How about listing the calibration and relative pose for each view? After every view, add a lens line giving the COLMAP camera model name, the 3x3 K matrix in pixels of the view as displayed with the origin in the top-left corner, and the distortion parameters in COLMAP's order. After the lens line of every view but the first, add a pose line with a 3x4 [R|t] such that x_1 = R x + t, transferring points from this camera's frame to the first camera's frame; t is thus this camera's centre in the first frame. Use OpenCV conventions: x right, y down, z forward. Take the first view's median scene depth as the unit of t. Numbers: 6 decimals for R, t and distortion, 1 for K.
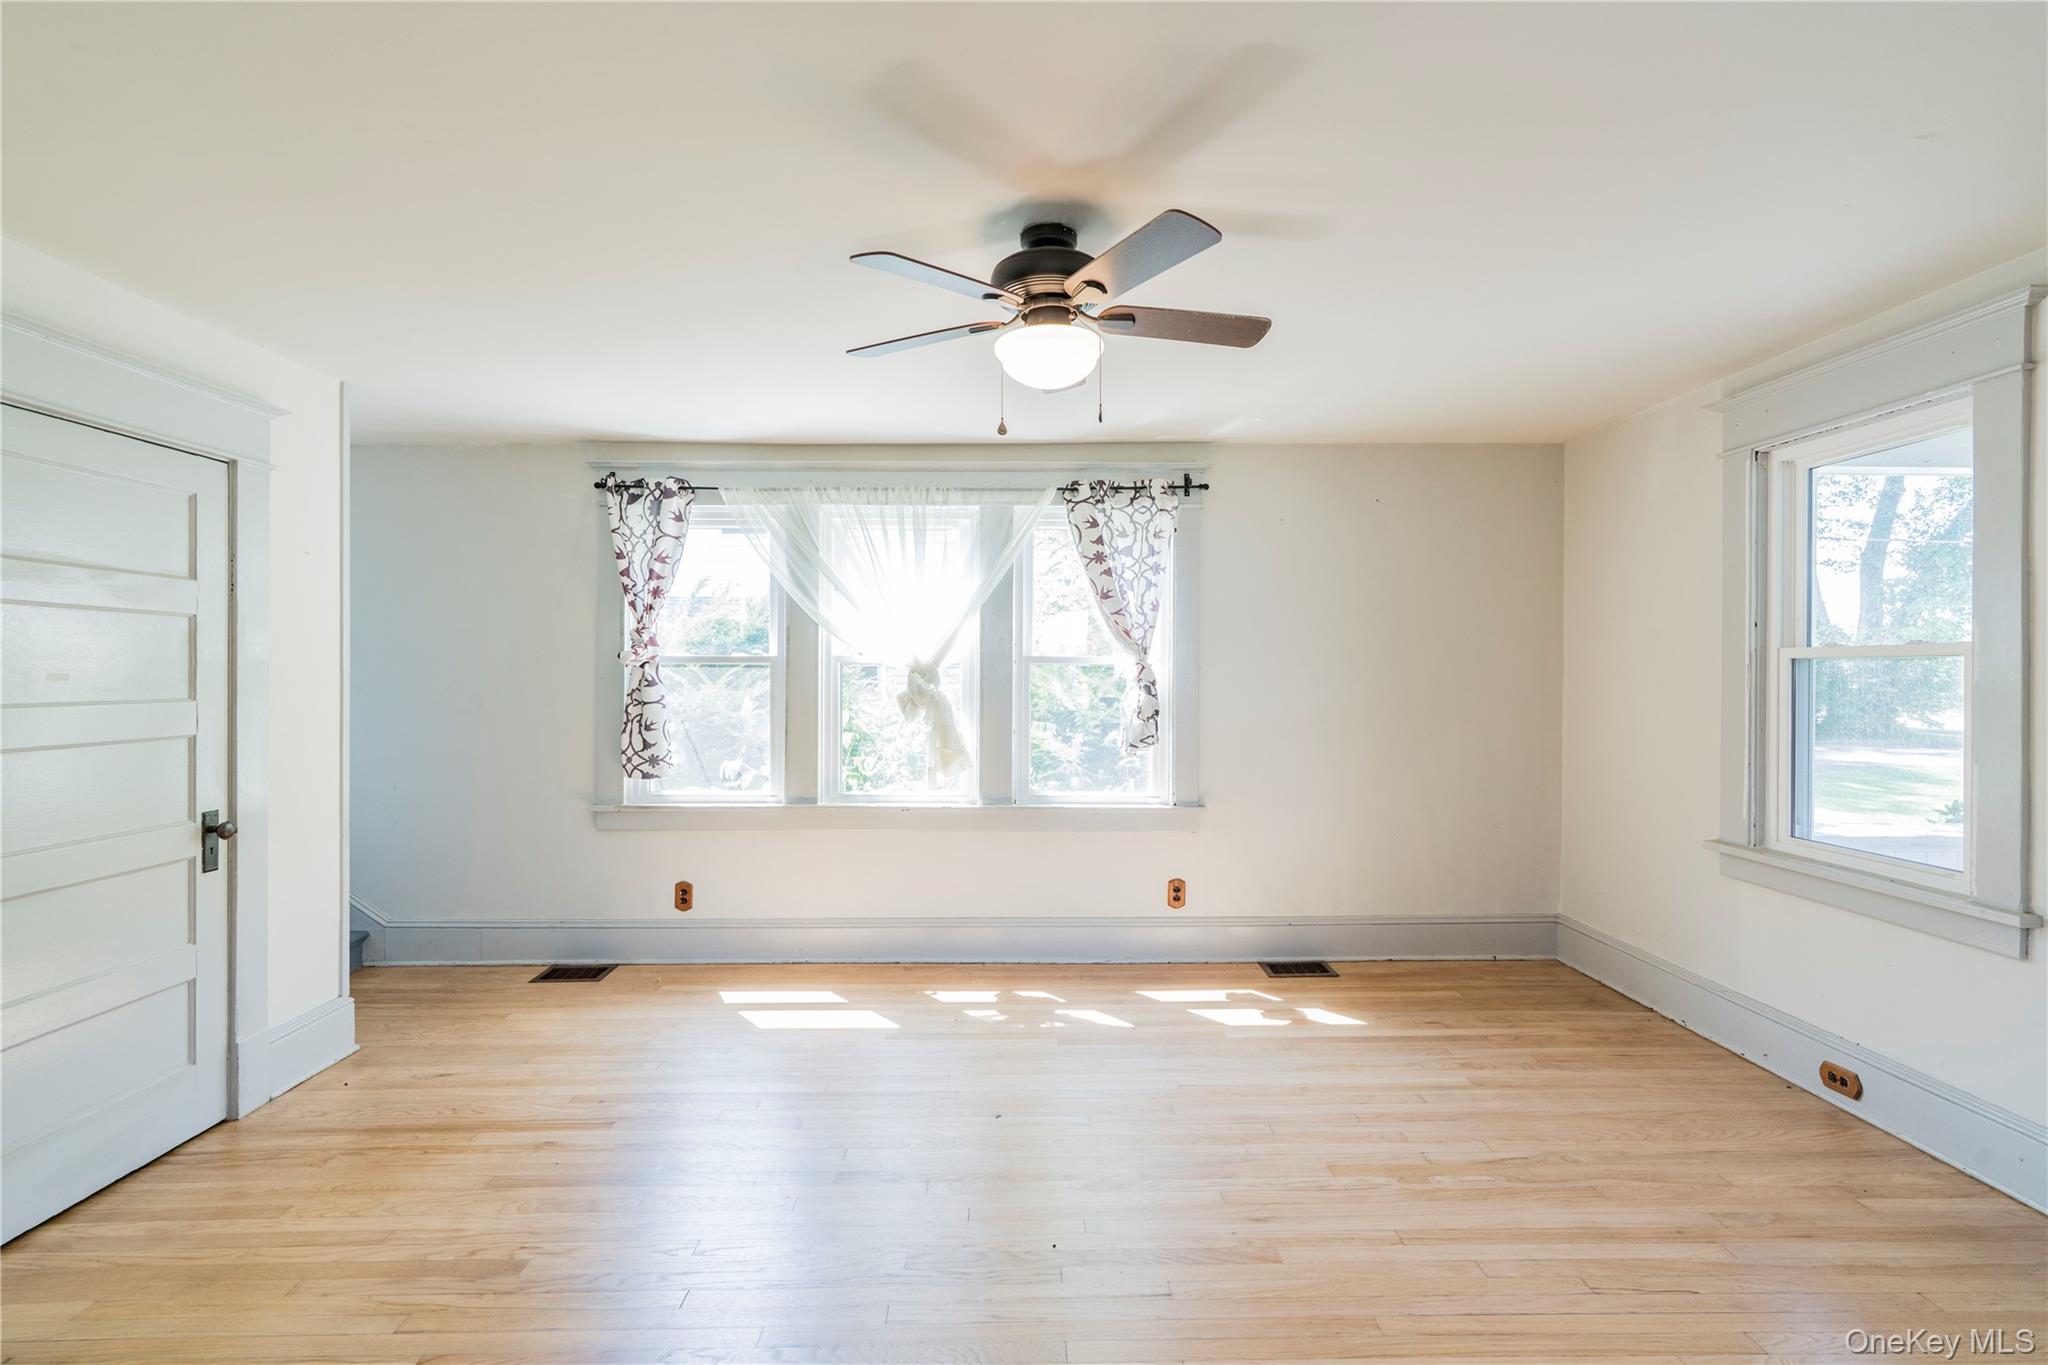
lens RADIAL K [[929.5, 0, 1025.8], [0, 929.5, 675.3], [0, 0, 1]] dist [-0.006000, 0.004519]
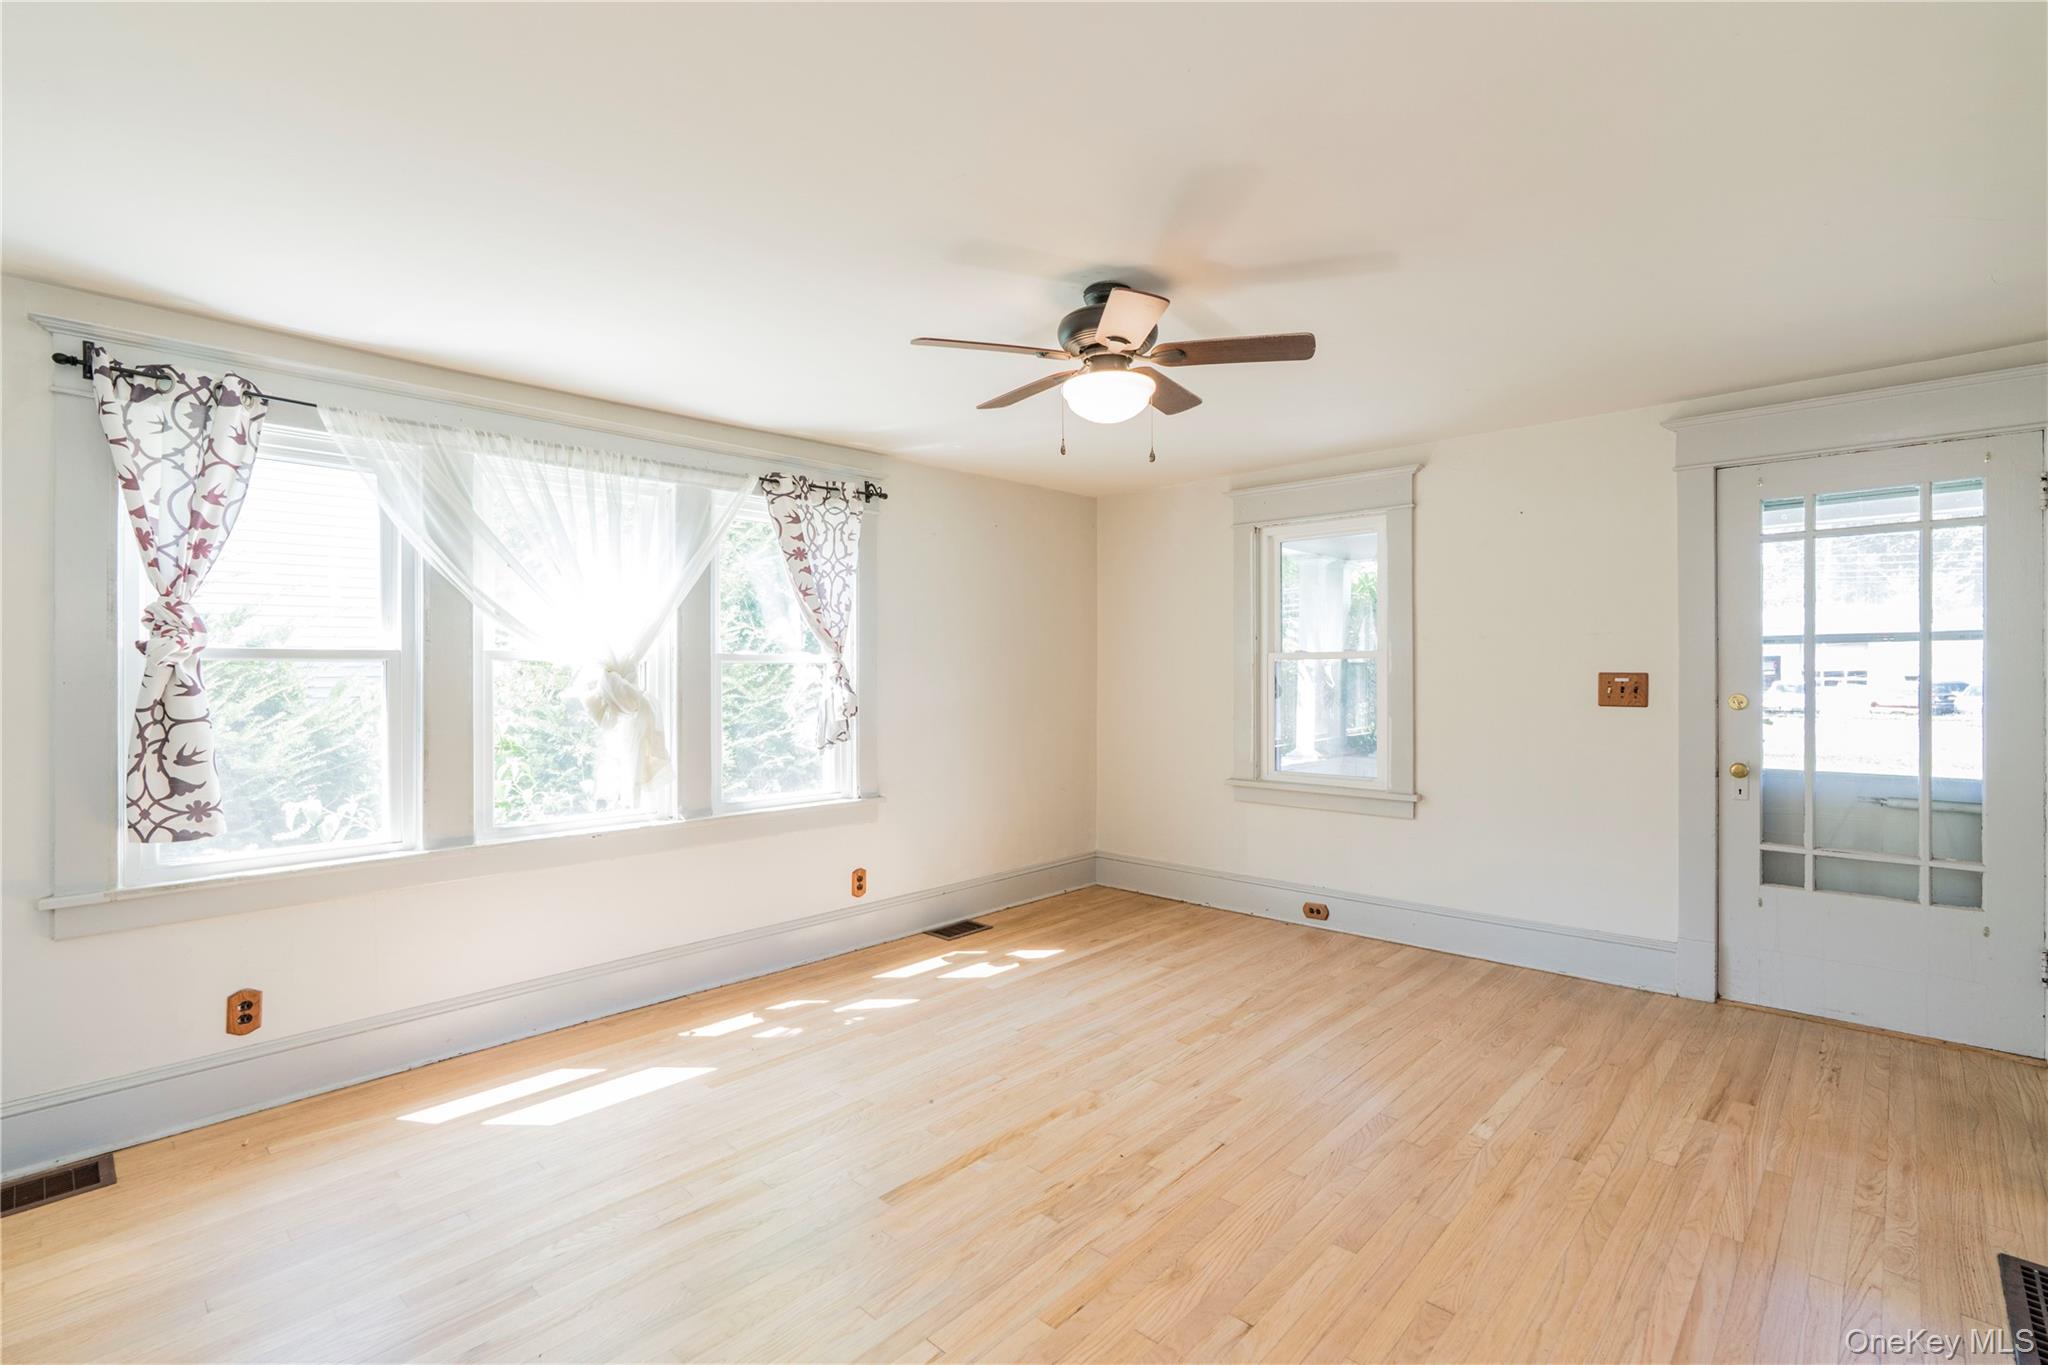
lens RADIAL K [[929.5, 0, 1040.3], [0, 929.5, 680.9], [0, 0, 1]] dist [-0.006000, 0.004519]
pose [[0.690623, -0.011299, 0.723127, -0.473173], [0.008083, 0.999936, 0.007905, 0.001952], [-0.723170, 0.000386, 0.690670, 0.140063]]
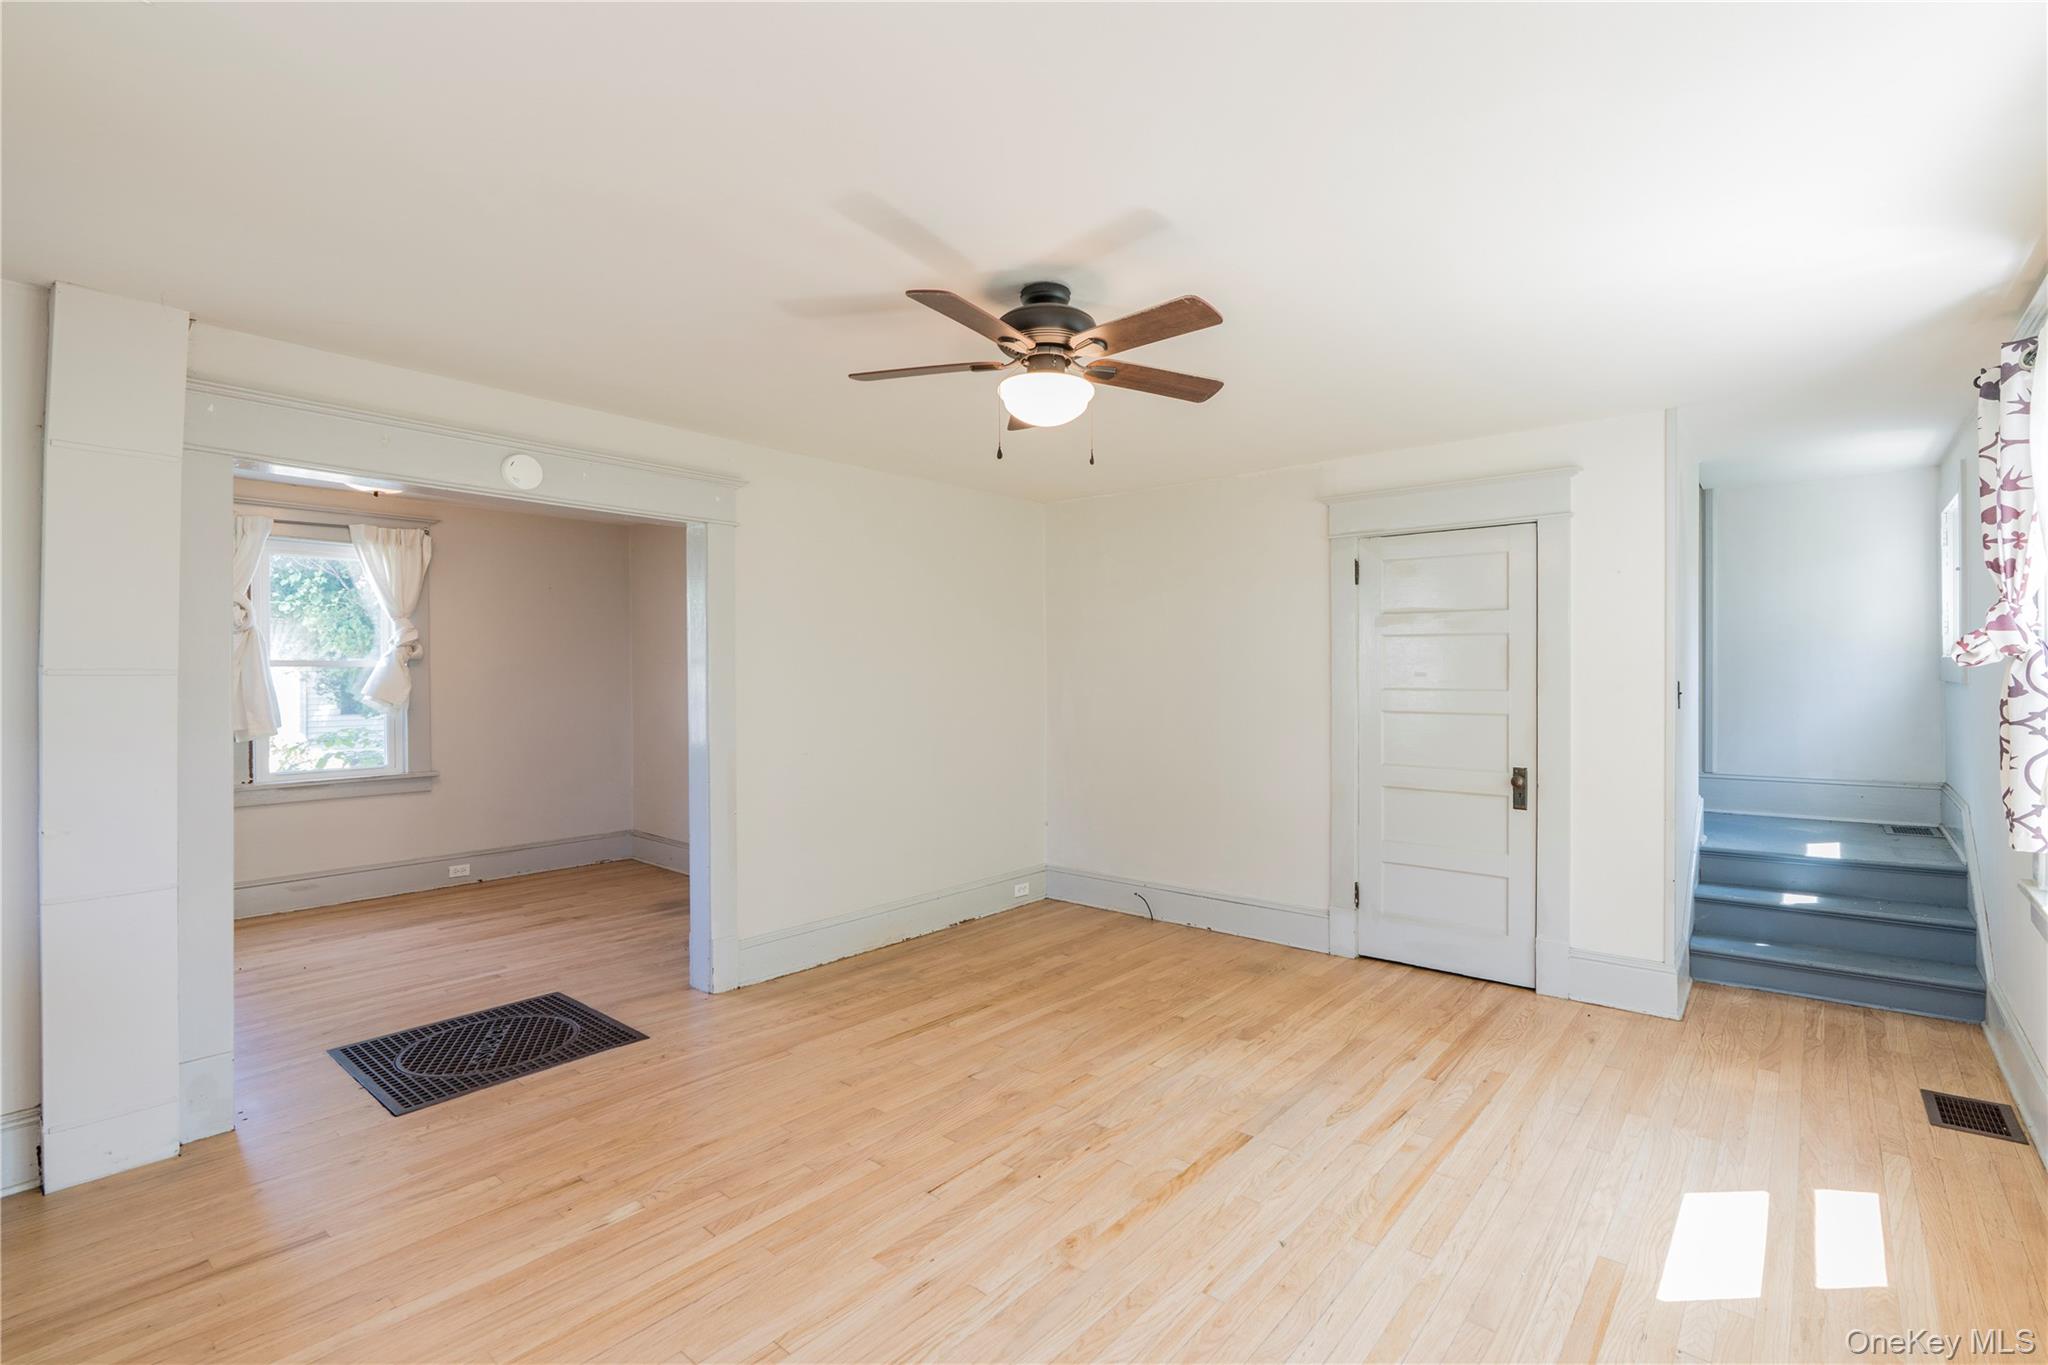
lens RADIAL K [[929.5, 0, 1040.4], [0, 929.5, 662.3], [0, 0, 1]] dist [-0.006000, 0.004519]
pose [[-0.655371, -0.002751, -0.755302, 0.481803], [0.001378, 0.999987, -0.004837, -0.008538], [0.755306, -0.004211, -0.655359, 0.940550]]
